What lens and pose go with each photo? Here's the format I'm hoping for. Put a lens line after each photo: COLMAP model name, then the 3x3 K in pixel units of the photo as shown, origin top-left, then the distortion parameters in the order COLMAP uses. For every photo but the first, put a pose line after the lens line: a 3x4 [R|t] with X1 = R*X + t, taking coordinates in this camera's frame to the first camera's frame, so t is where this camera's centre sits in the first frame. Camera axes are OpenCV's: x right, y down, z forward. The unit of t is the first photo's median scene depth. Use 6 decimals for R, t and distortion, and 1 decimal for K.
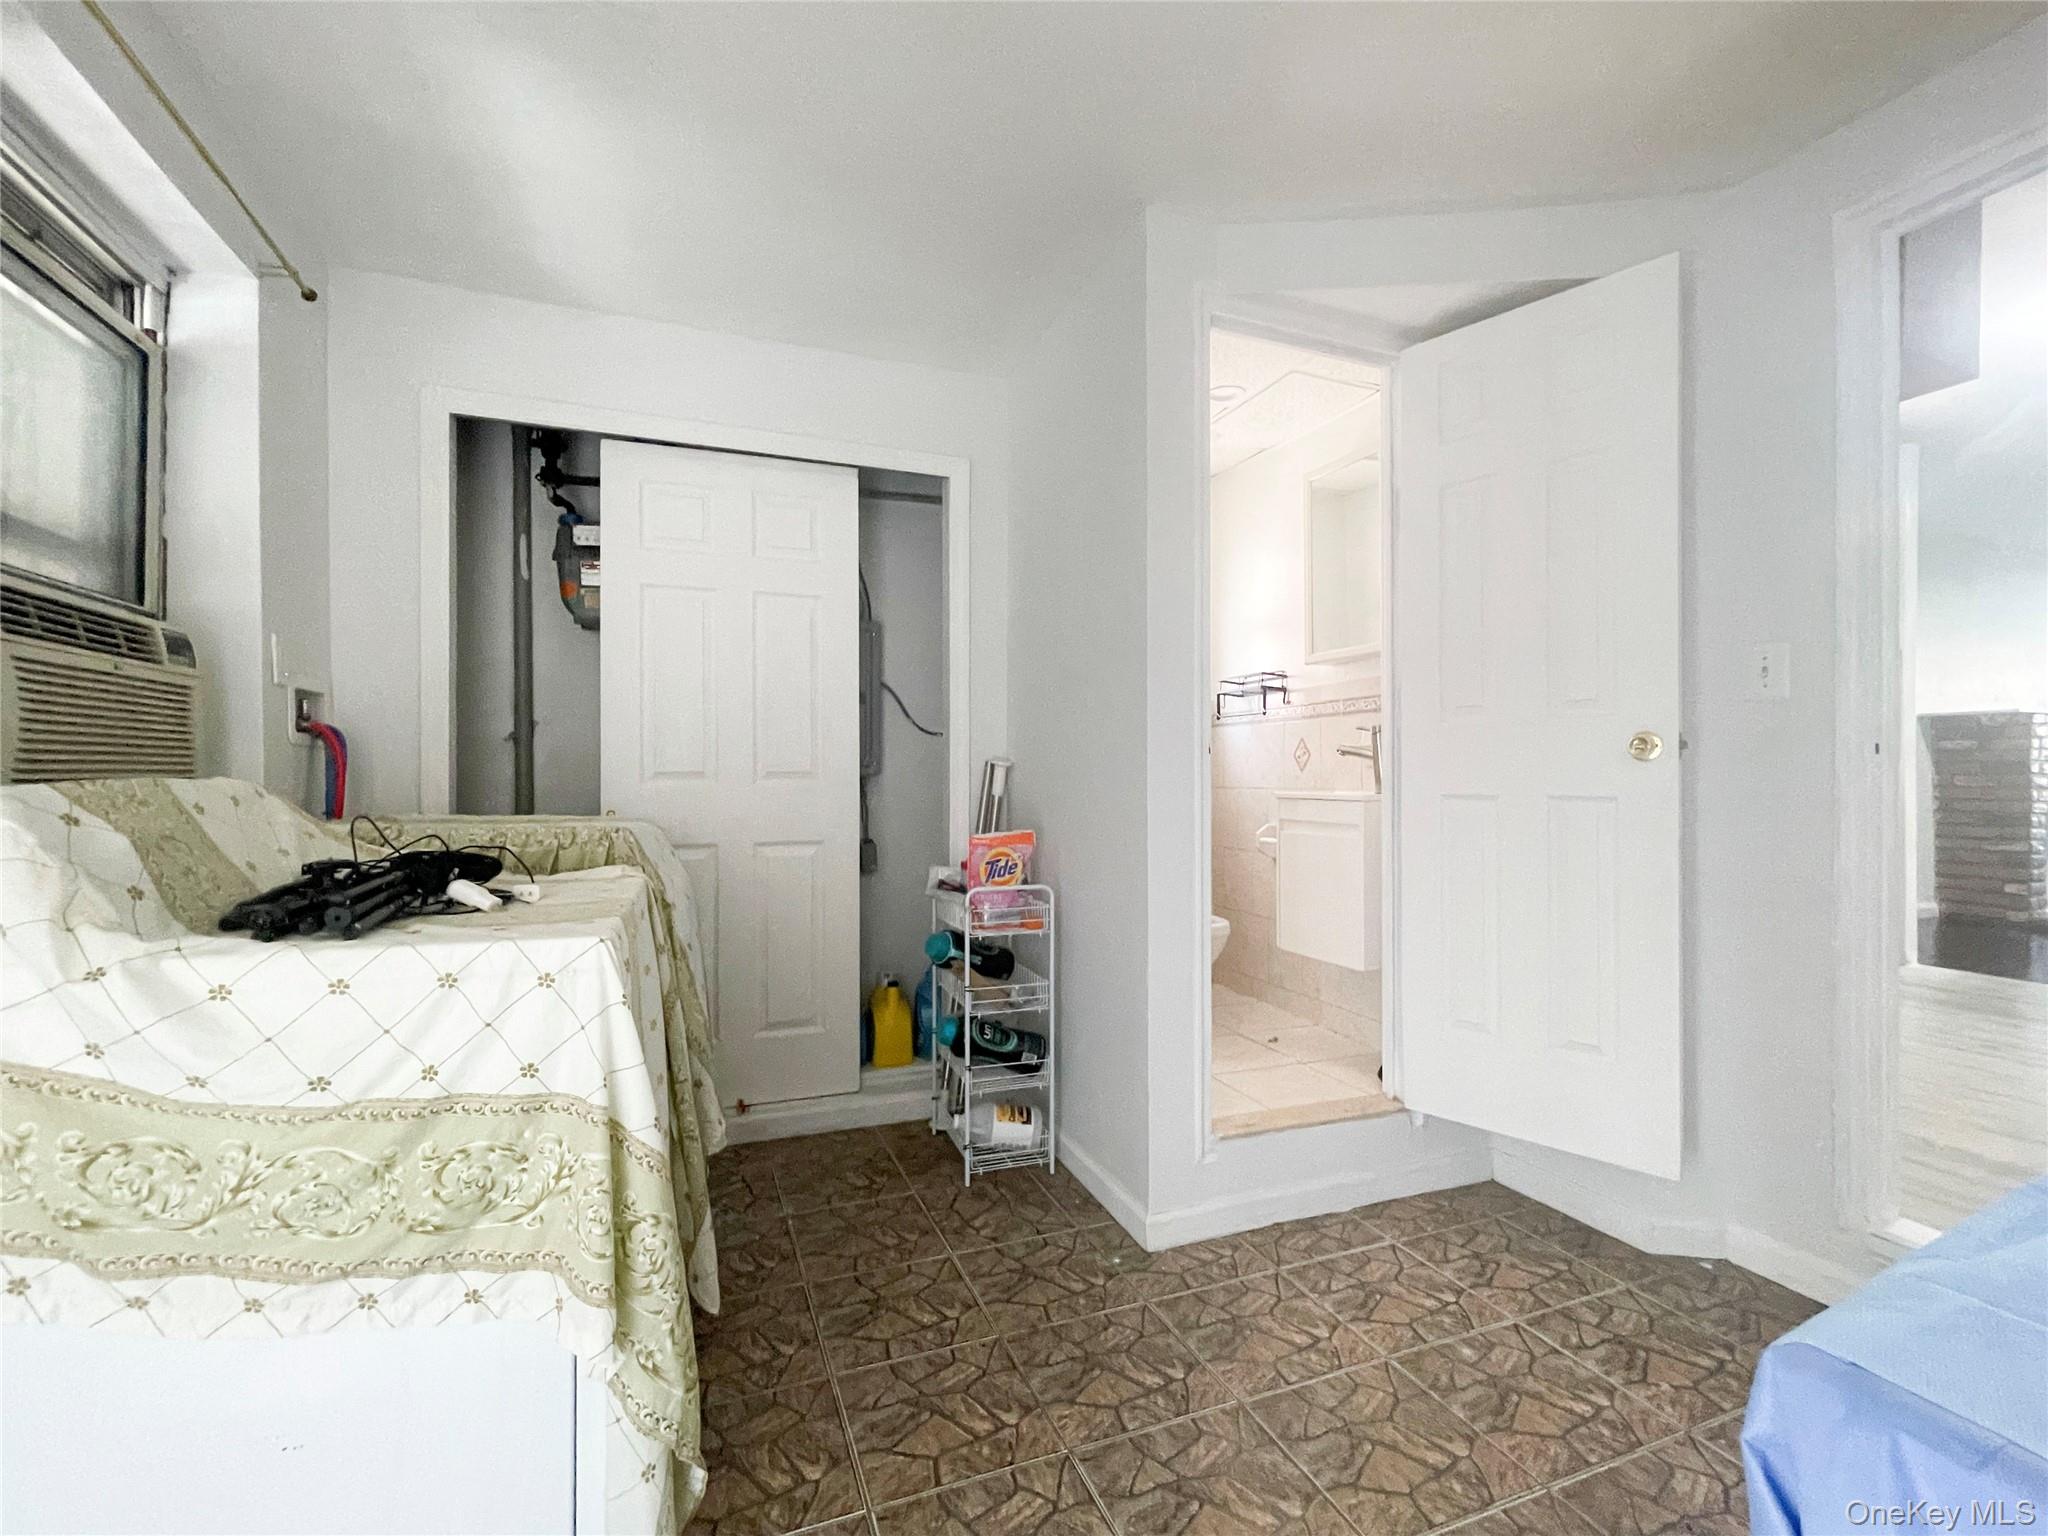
lens RADIAL K [[925.0, 0, 1023.6], [0, 925.0, 776.6], [0, 0, 1]] dist [0.002079, 0.001043]
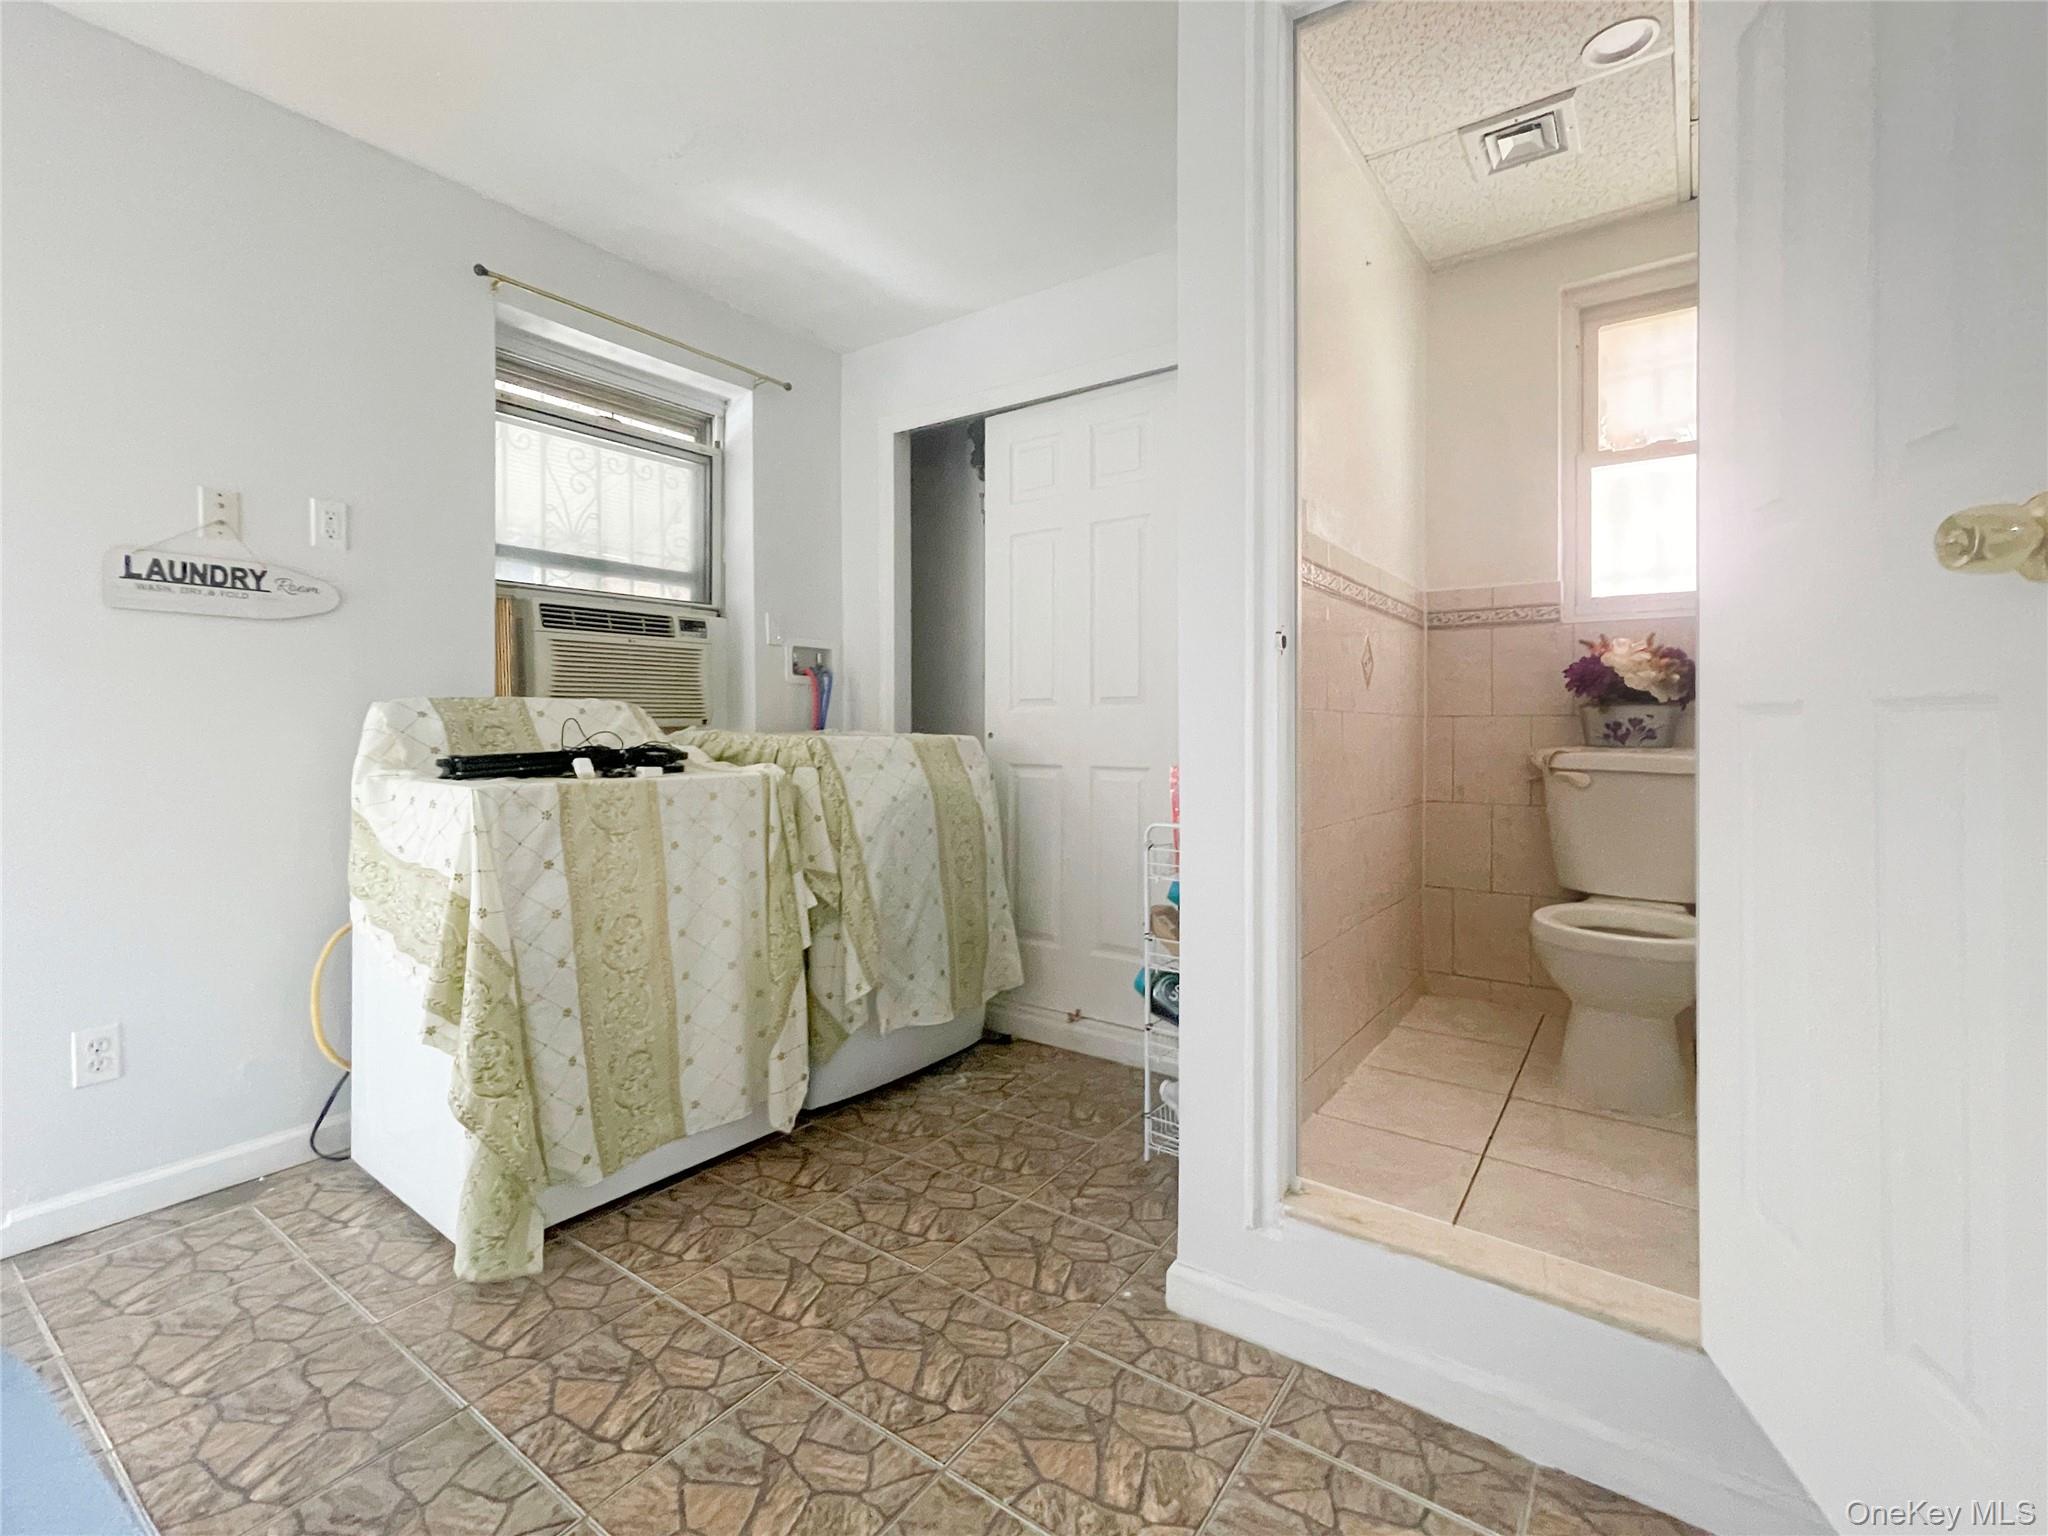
lens RADIAL K [[925.0, 0, 970.5], [0, 925.0, 729.9], [0, 0, 1]] dist [0.002079, 0.001043]
pose [[0.528161, 0.004575, -0.849132, 0.692439], [-0.000759, 0.999988, 0.004916, 0.035816], [0.849144, -0.001952, 0.528157, 0.463171]]
